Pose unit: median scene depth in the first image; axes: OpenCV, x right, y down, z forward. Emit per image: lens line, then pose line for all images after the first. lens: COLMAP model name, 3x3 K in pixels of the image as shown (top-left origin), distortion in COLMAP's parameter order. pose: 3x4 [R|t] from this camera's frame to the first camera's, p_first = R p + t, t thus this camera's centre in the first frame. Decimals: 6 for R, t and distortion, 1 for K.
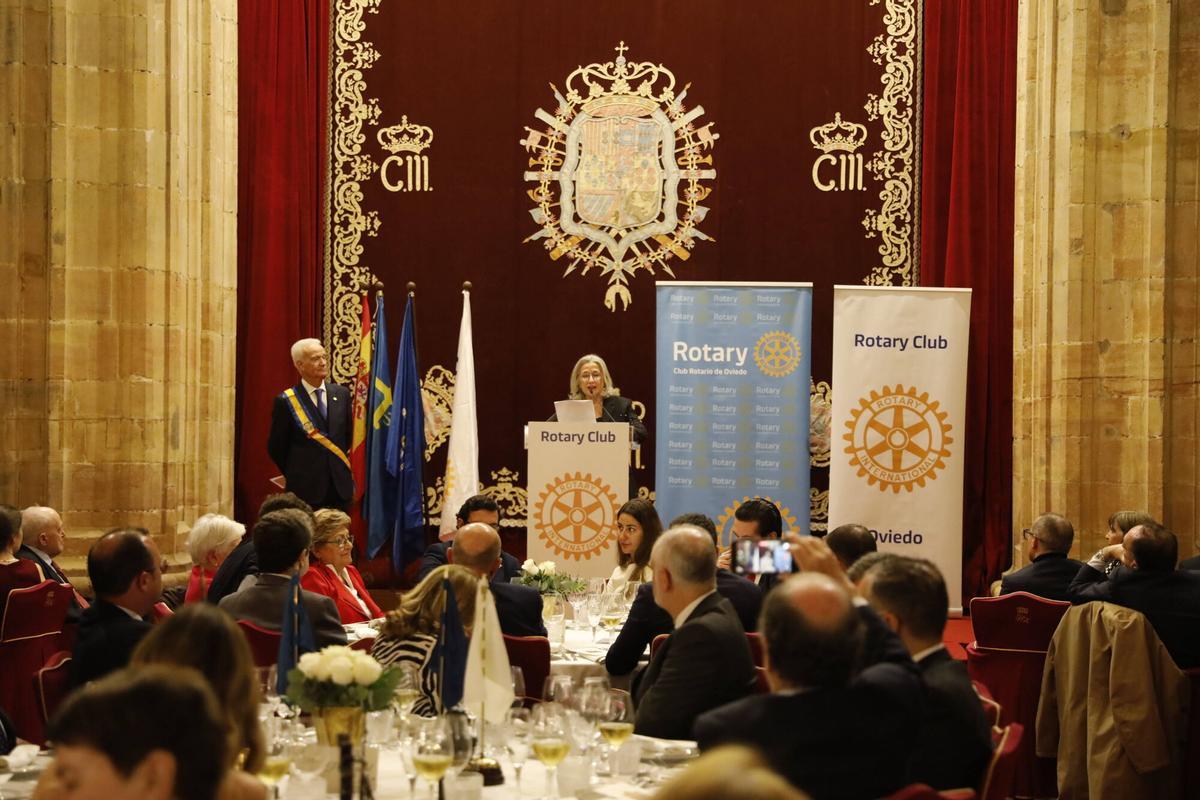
lens RADIAL K [[2247.0, 0, 596.8], [0, 2247.0, 413.4], [0, 0, 1]] dist [0.227397, -0.108258]
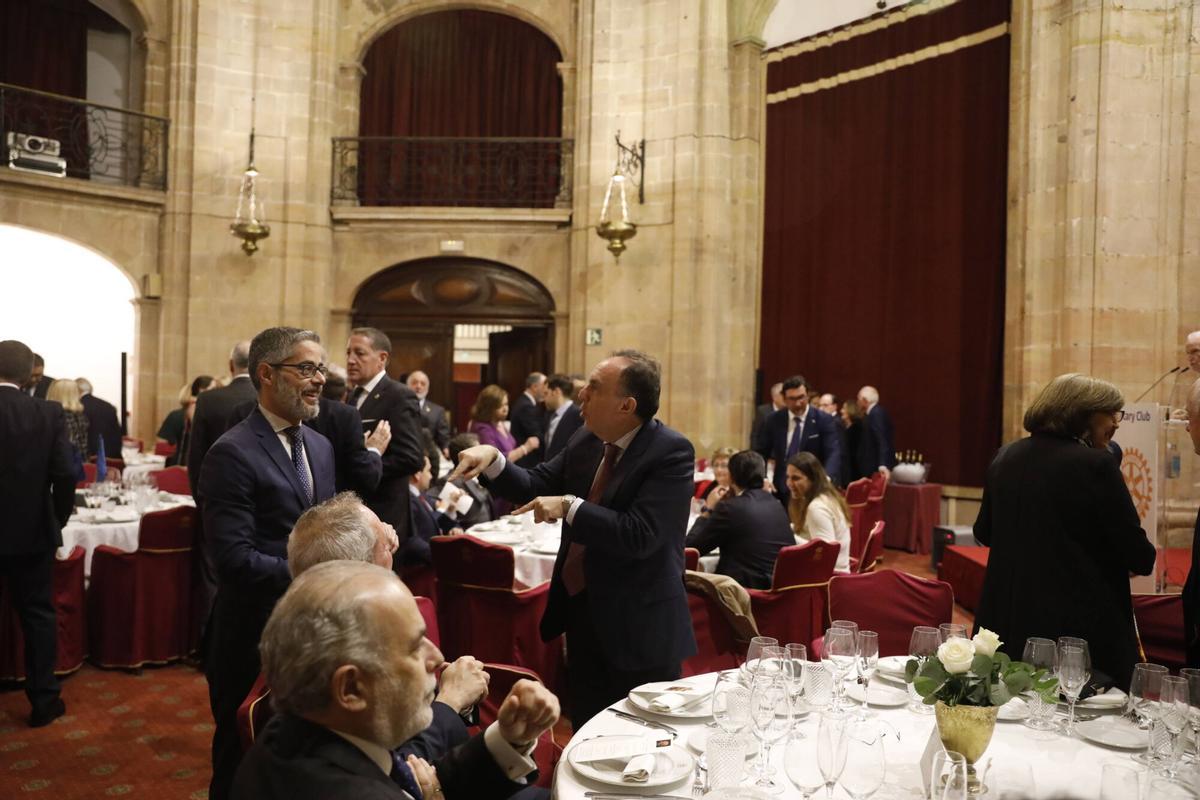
lens RADIAL K [[918.4, 0, 595.7], [0, 918.4, 405.3], [0, 0, 1]] dist [-0.081898, 0.098188]
pose [[0.025038, -0.006381, -0.999666, 0.357685], [-0.016702, 0.999837, -0.006800, 0.010199], [0.999547, 0.016867, 0.024927, 0.580415]]
